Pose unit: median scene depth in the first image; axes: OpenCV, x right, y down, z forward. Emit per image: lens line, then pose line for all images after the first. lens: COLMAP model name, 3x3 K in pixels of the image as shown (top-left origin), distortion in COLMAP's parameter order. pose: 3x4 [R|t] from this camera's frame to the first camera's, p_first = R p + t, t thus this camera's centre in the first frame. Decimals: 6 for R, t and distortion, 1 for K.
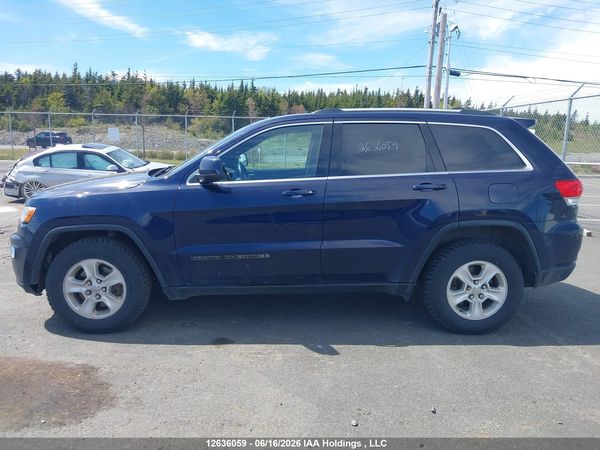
lens RADIAL K [[472.2, 0, 296.4], [0, 472.2, 207.7], [0, 0, 1]] dist [0.078771, -0.123467]
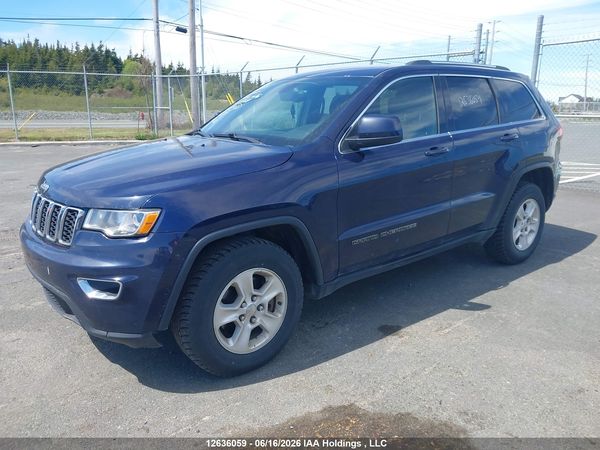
lens RADIAL K [[472.2, 0, 296.4], [0, 472.2, 207.7], [0, 0, 1]] dist [0.078771, -0.123467]
pose [[0.804765, -0.146356, 0.575268, -0.738344], [0.098705, 0.988630, 0.113438, -0.054302], [-0.585329, -0.034509, 0.810061, 0.384016]]
